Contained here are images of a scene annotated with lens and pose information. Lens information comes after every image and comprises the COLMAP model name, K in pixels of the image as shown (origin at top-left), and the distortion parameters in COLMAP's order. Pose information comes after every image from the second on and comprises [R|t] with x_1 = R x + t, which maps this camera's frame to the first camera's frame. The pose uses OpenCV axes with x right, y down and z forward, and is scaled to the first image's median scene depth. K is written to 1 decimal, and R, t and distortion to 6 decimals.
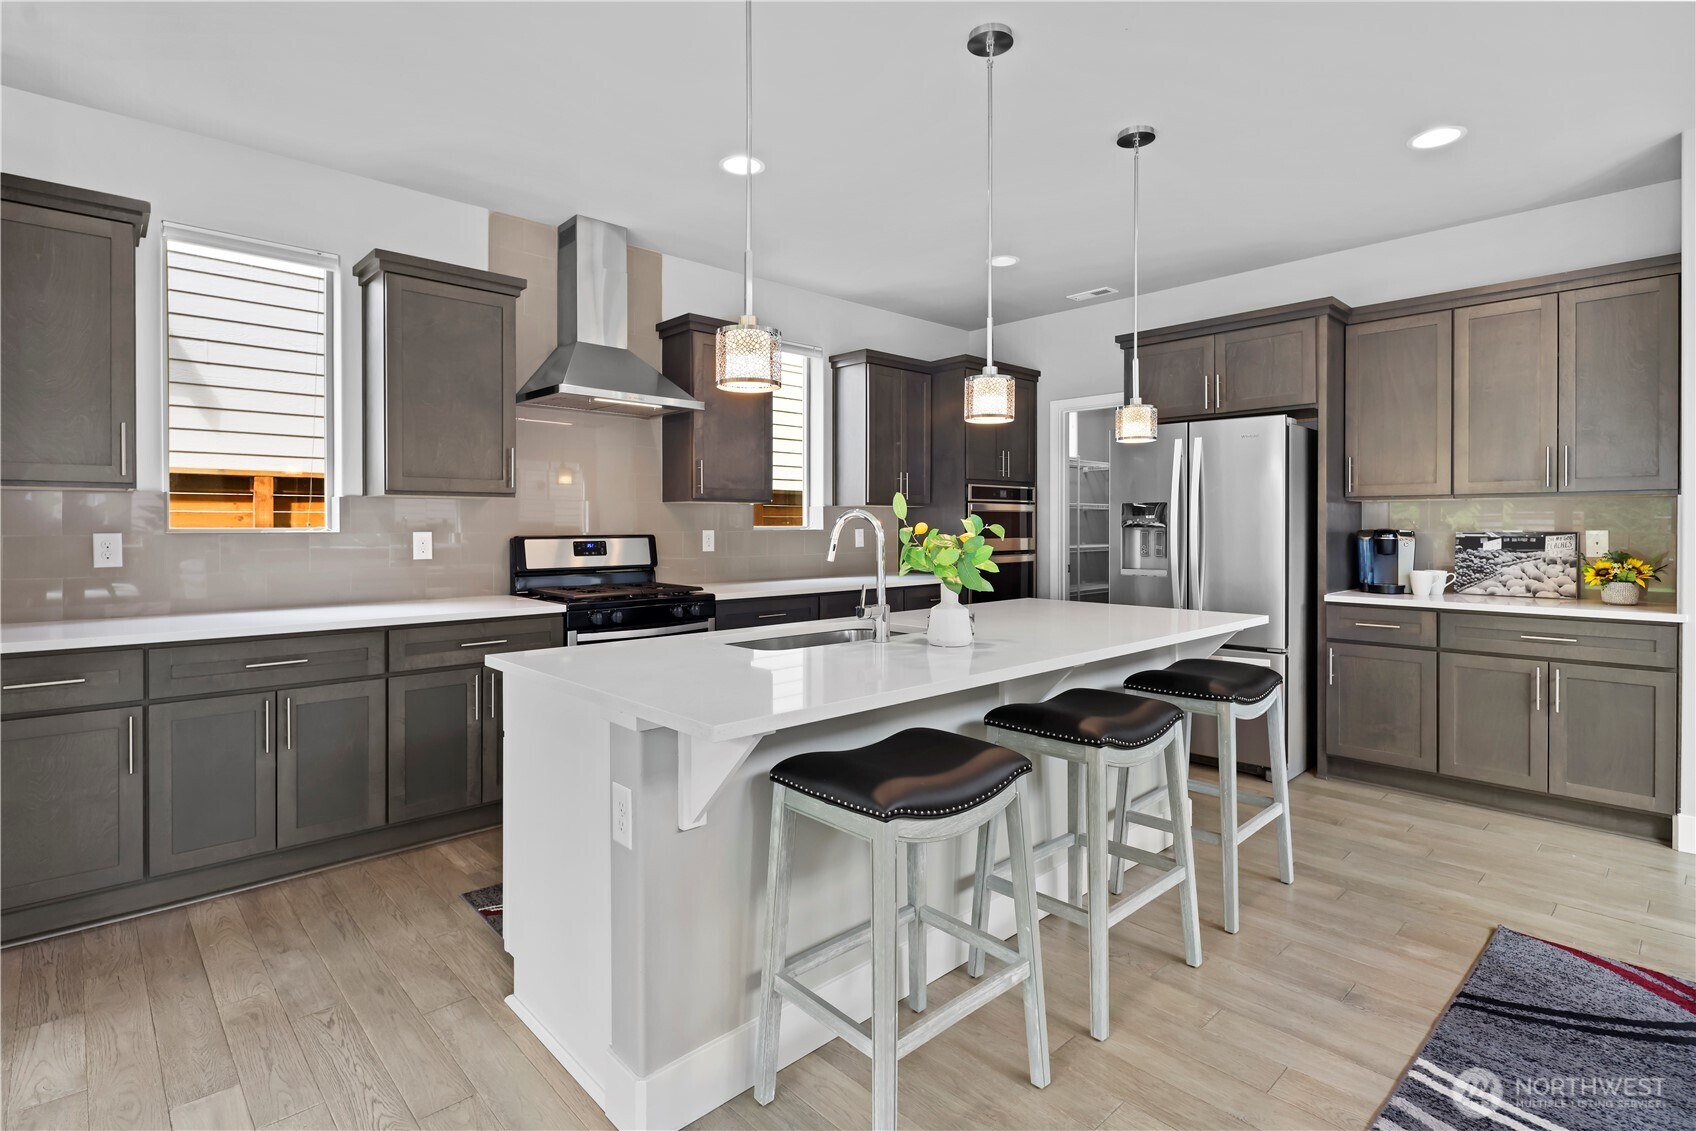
lens RADIAL K [[831.5, 0, 843.6], [0, 831.5, 529.2], [0, 0, 1]] dist [0.005509, -0.004720]
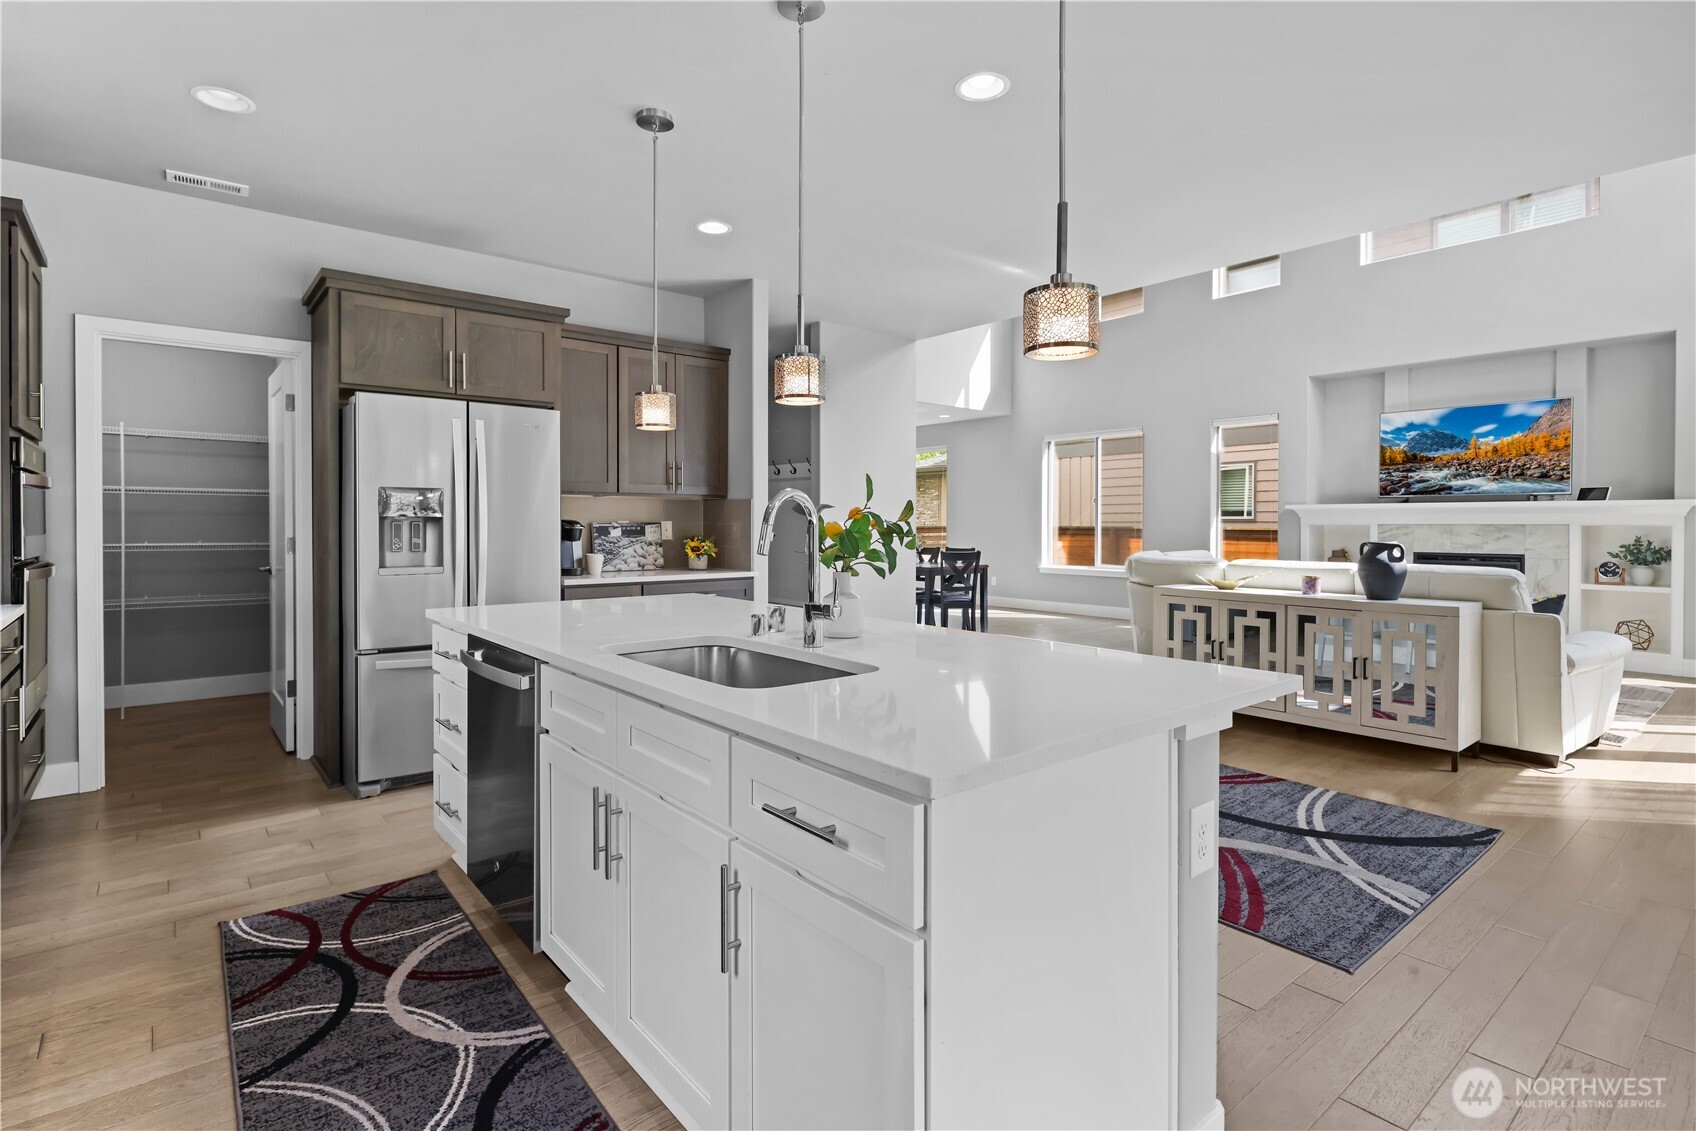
lens RADIAL K [[831.5, 0, 838.8], [0, 831.5, 526.7], [0, 0, 1]] dist [0.005509, -0.004720]
pose [[0.065183, -0.003310, 0.997868, -0.498778], [0.004010, 0.999987, 0.003055, 0.007501], [-0.997865, 0.003802, 0.065196, 0.575344]]
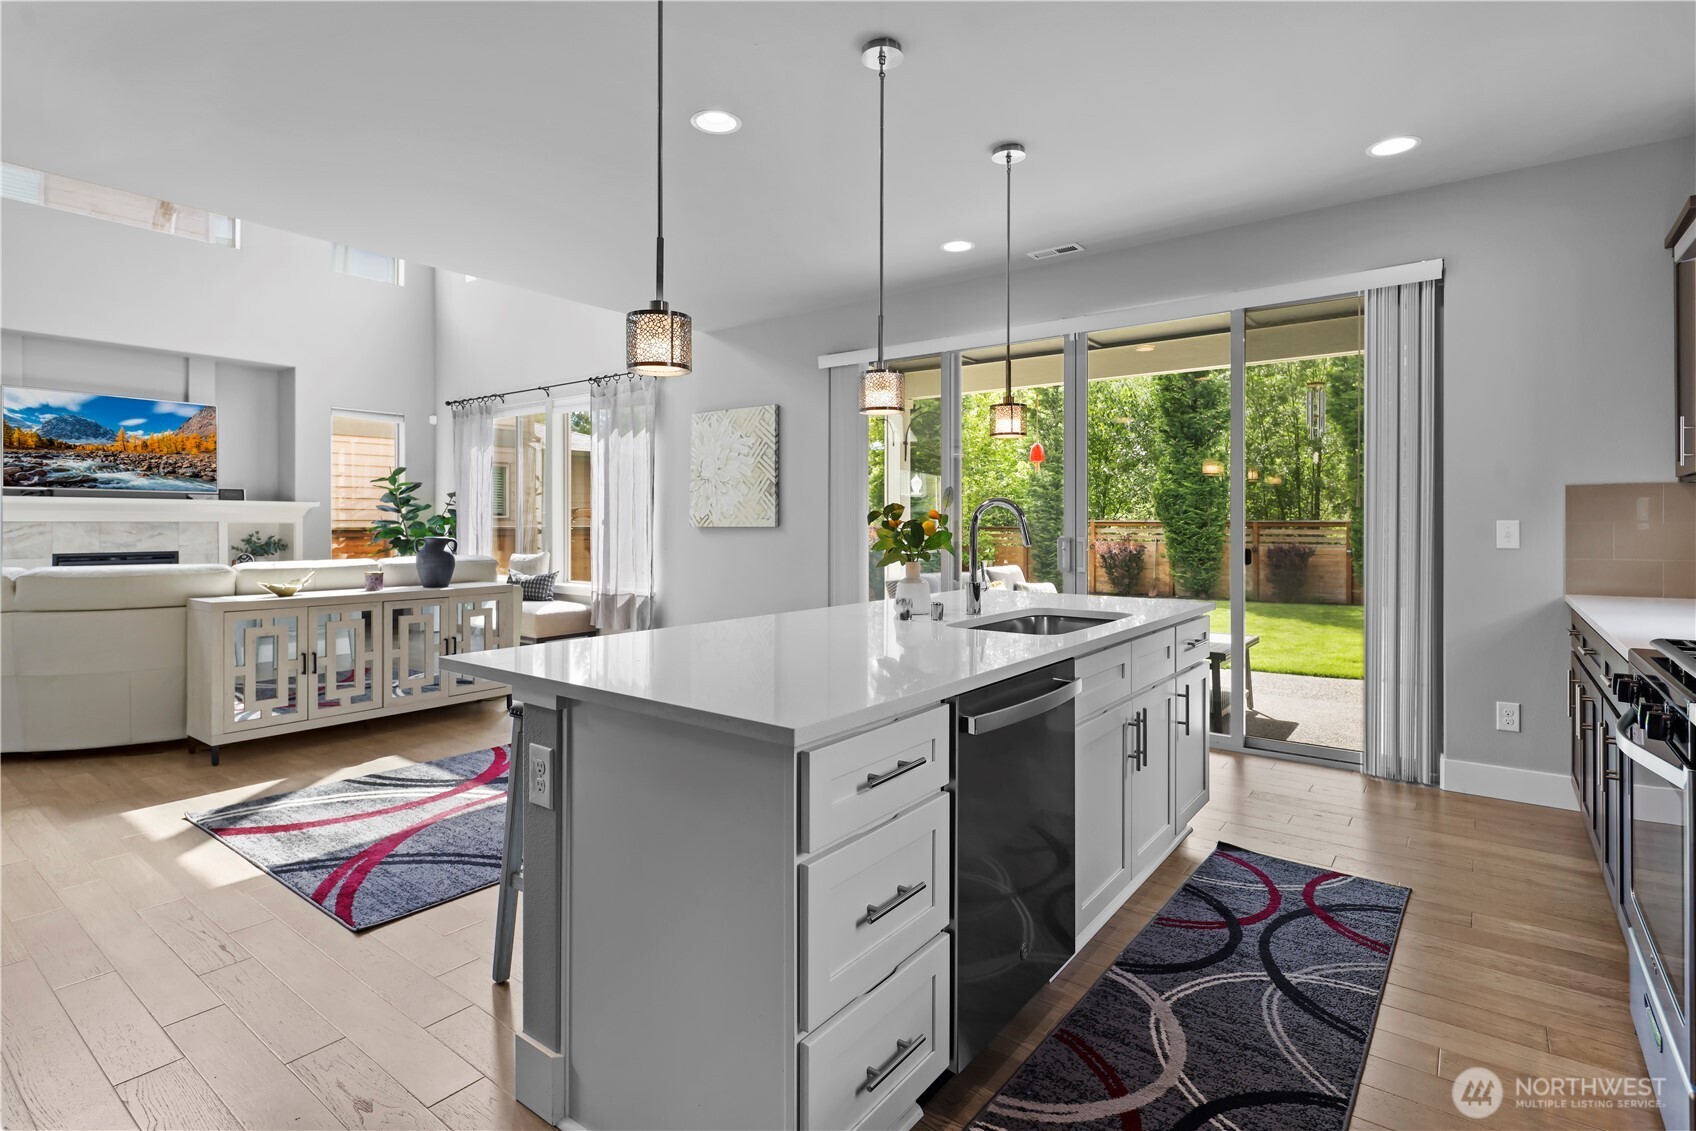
lens RADIAL K [[831.5, 0, 847.9], [0, 831.5, 526.5], [0, 0, 1]] dist [0.005509, -0.004720]
pose [[-0.985516, -0.000543, -0.169582, 0.256863], [-0.002361, 0.999942, 0.010518, 0.002394], [0.169567, 0.010766, -0.985460, 1.308320]]
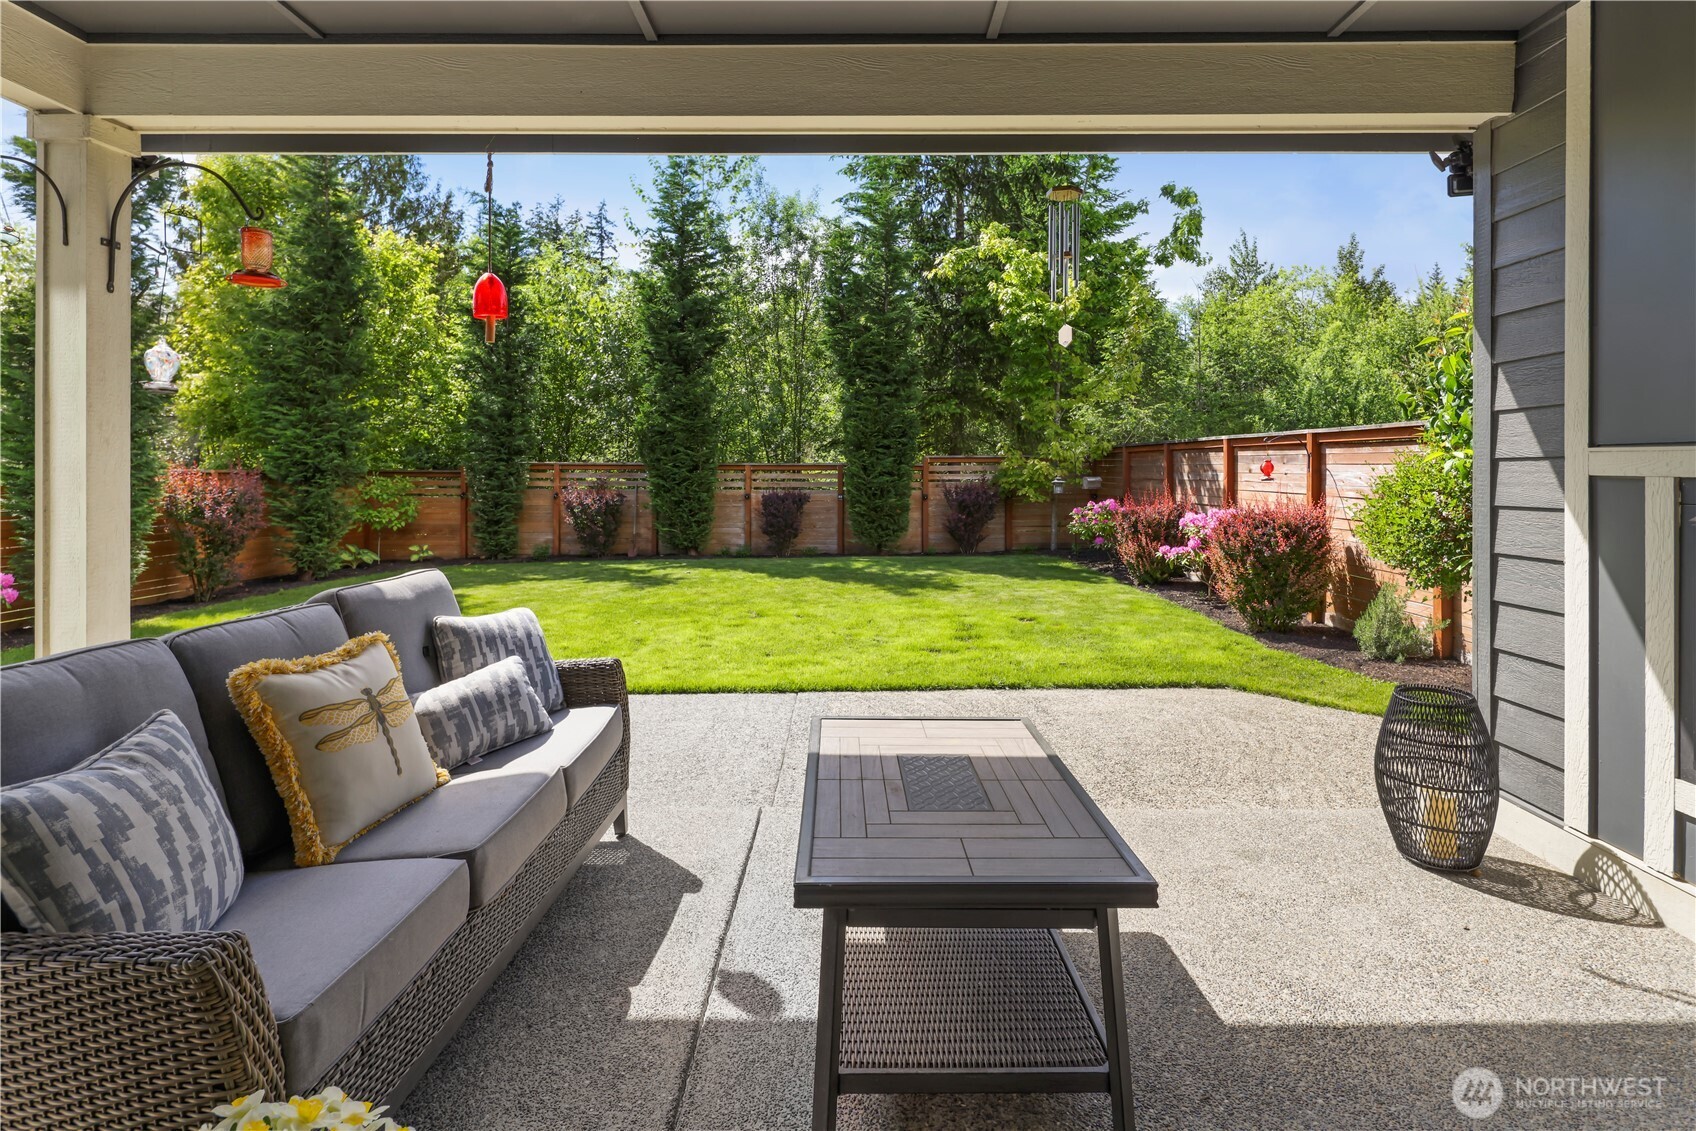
lens RADIAL K [[831.5, 0, 841.3], [0, 831.5, 462.7], [0, 0, 1]] dist [0.005509, -0.004720]
pose [[-0.693279, -0.005770, -0.720646, -0.169011], [-0.006340, 0.999978, -0.001907, 0.015627], [0.720642, 0.003247, -0.693300, 0.266844]]
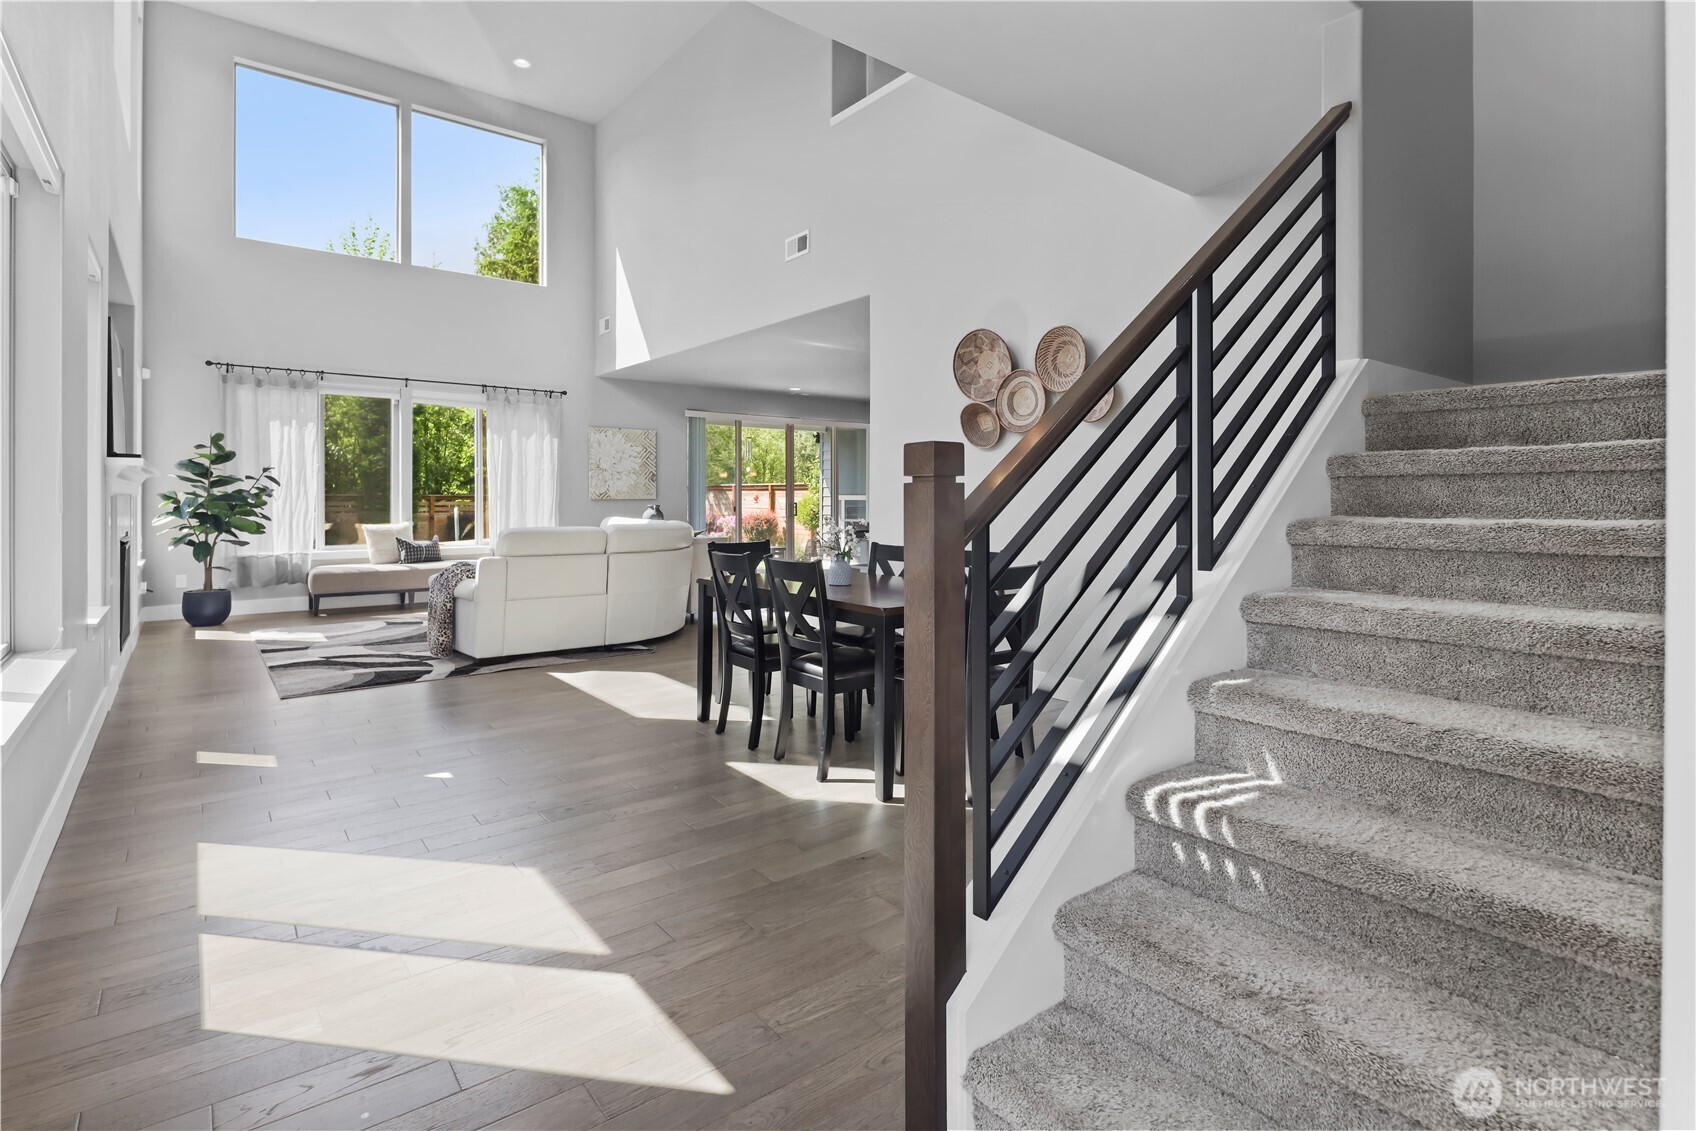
lens RADIAL K [[831.5, 0, 844.9], [0, 831.5, 500.8], [0, 0, 1]] dist [0.005509, -0.004720]
pose [[-0.087291, 0.002347, -0.996180, 2.871515], [-0.008004, 0.999963, 0.003057, 0.013113], [0.996151, 0.008240, -0.087269, 0.627456]]
